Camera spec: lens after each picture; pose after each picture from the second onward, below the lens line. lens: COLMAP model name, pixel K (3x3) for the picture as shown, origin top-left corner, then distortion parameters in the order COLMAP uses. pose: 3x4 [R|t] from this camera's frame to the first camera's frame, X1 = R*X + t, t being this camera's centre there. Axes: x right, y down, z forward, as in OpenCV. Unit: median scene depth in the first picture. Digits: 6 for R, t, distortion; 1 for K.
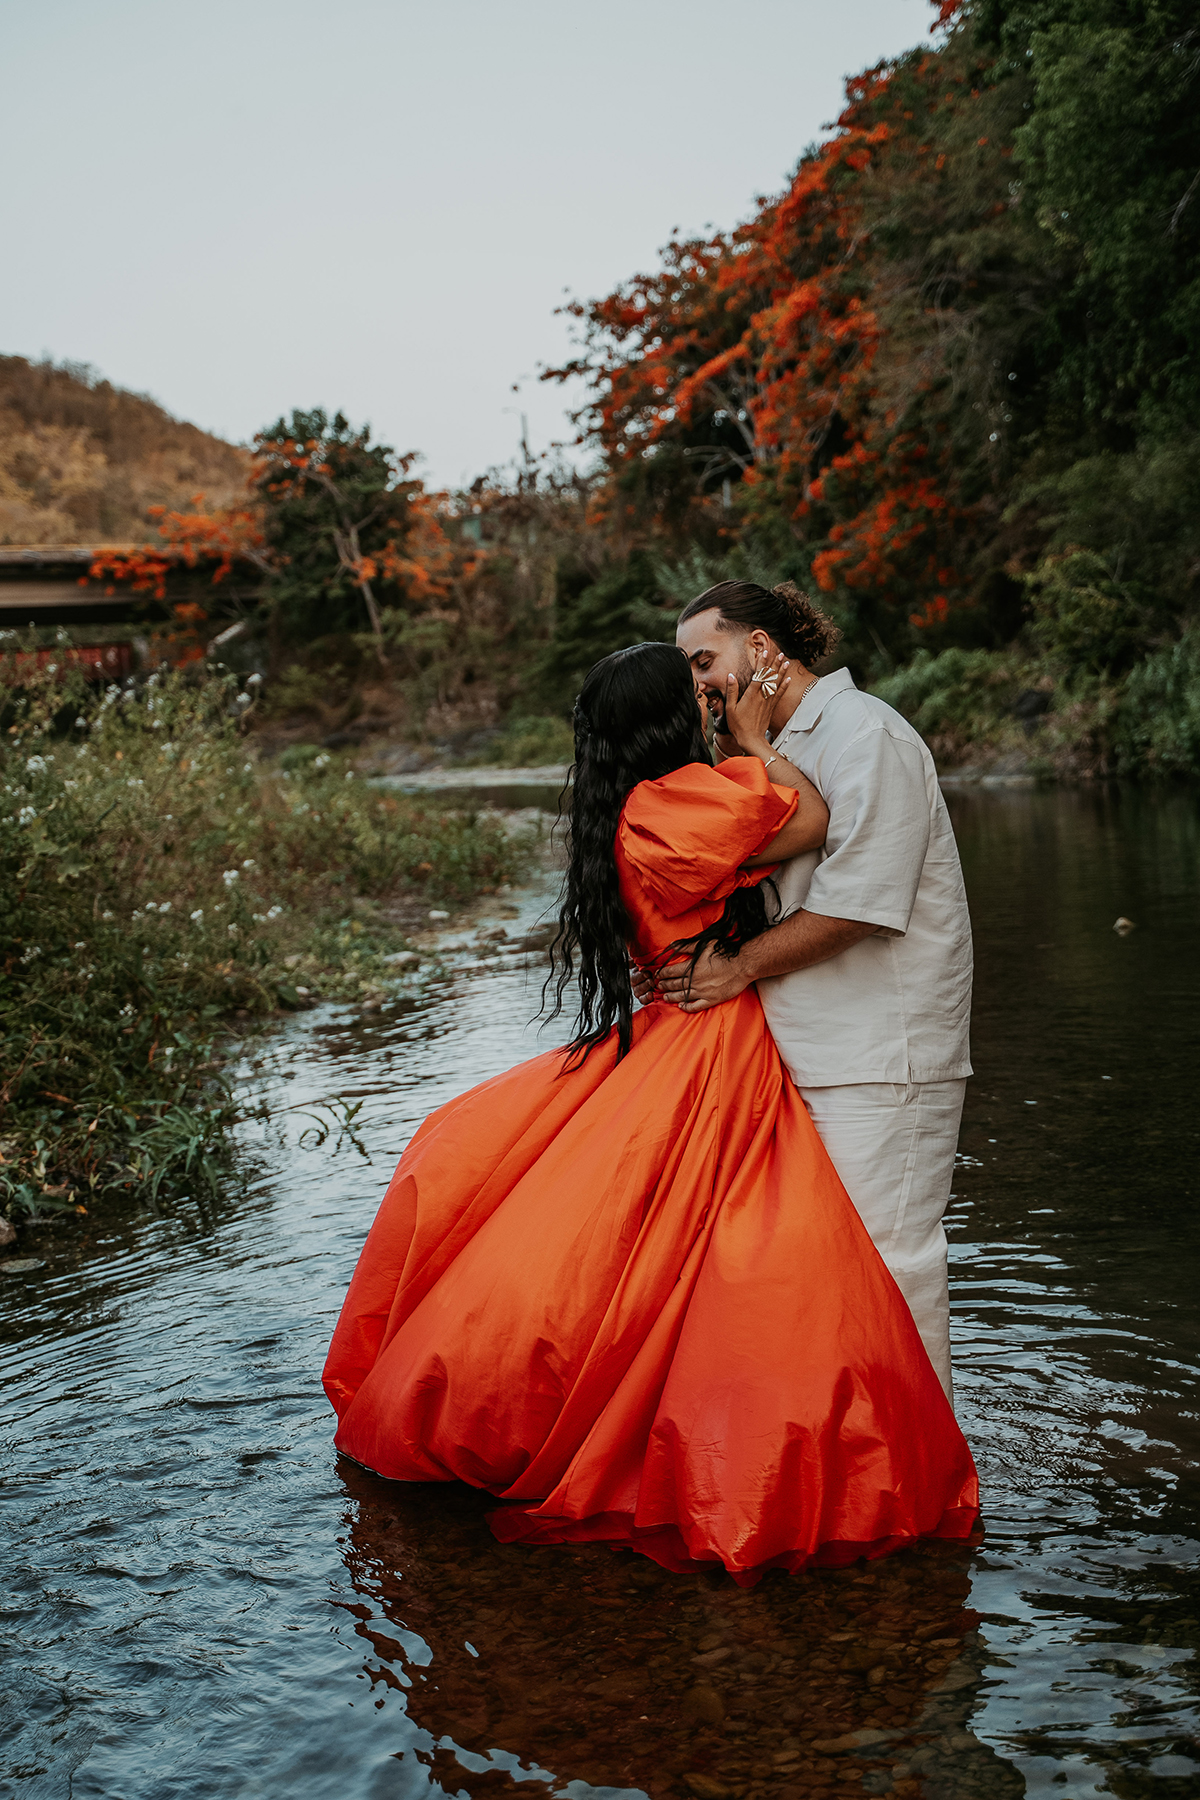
lens RADIAL K [[2318.8, 0, 605.0], [0, 2318.8, 959.7], [0, 0, 1]] dist [0.019398, 0.058166]
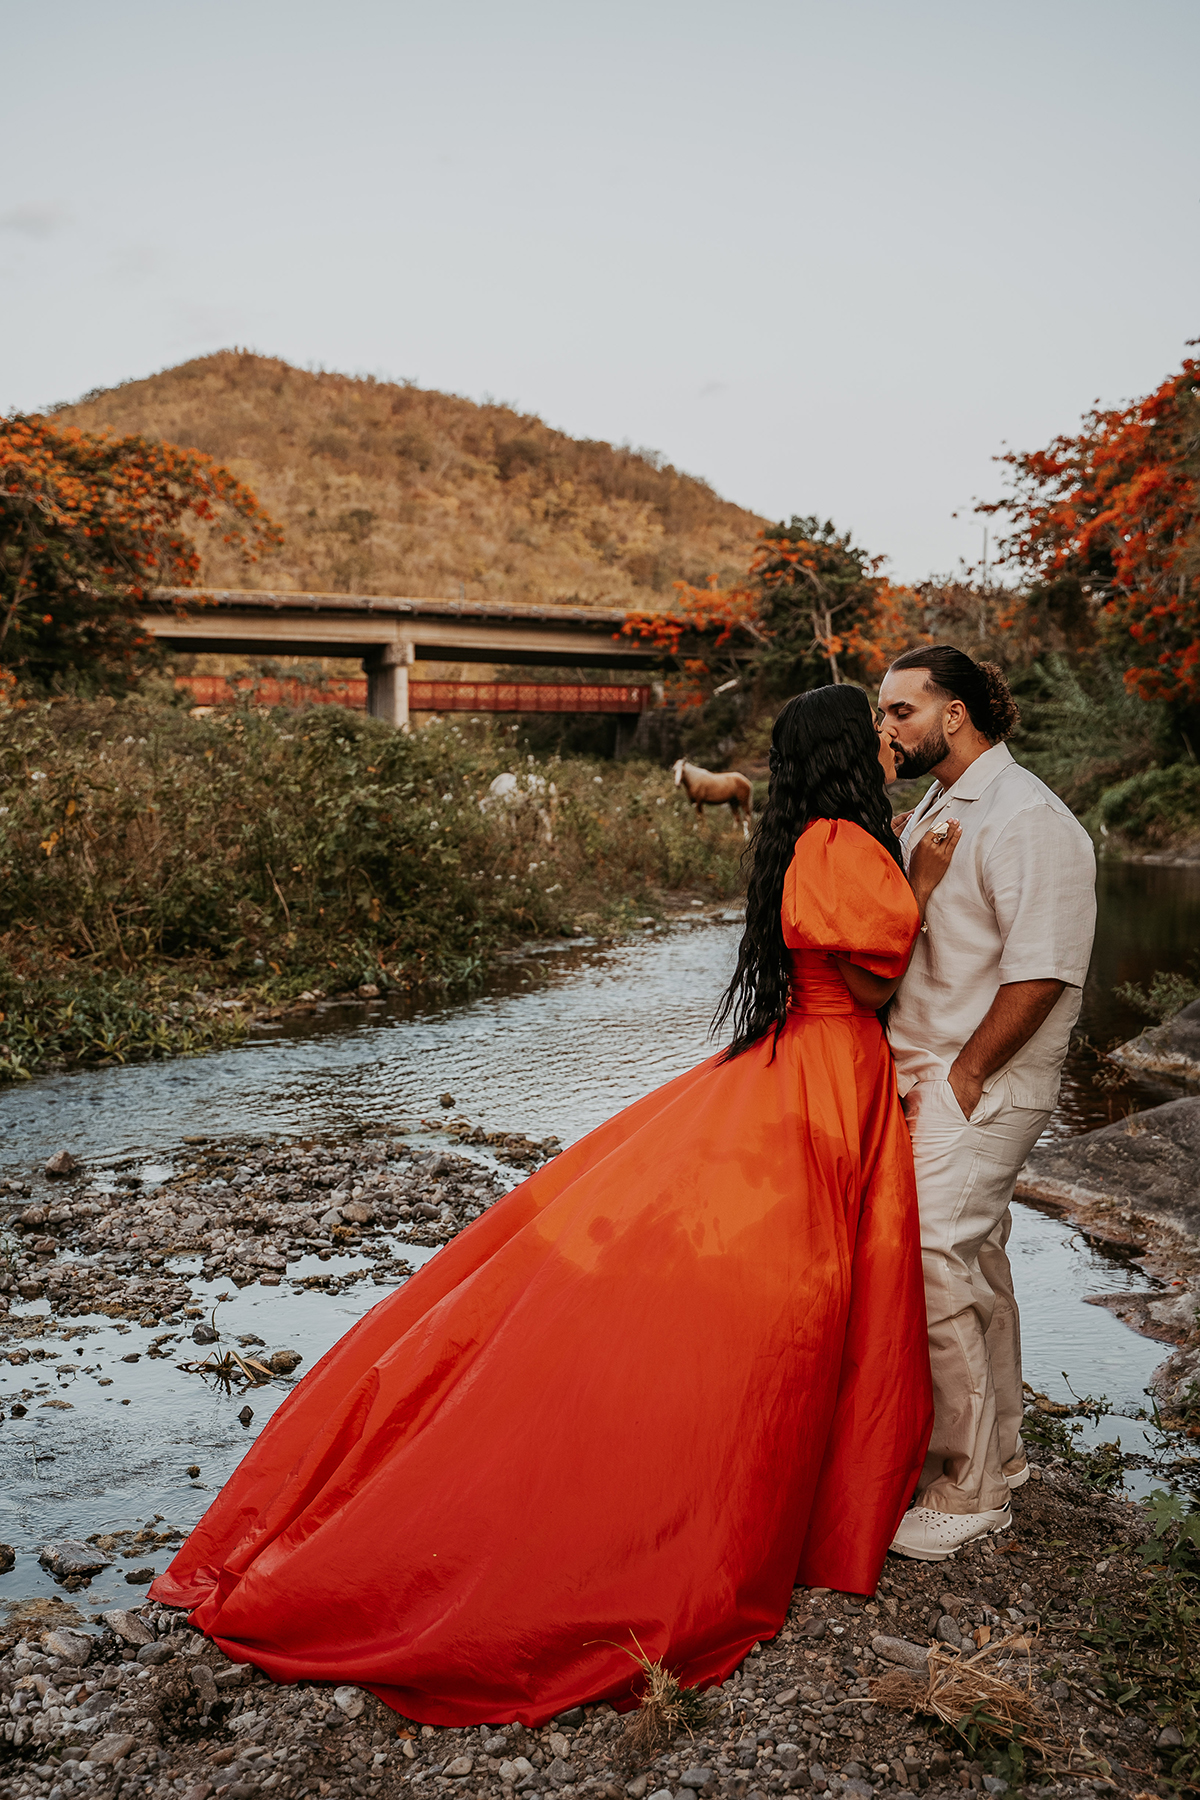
lens RADIAL K [[2126.1, 0, 600.0], [0, 2126.1, 900.0], [0, 0, 1]] dist [-0.000773, 0.030786]
pose [[0.966246, 0.108402, -0.233703, 0.057251], [-0.116090, 0.993050, -0.019352, 0.004301], [0.229981, 0.045829, 0.972115, -0.133435]]
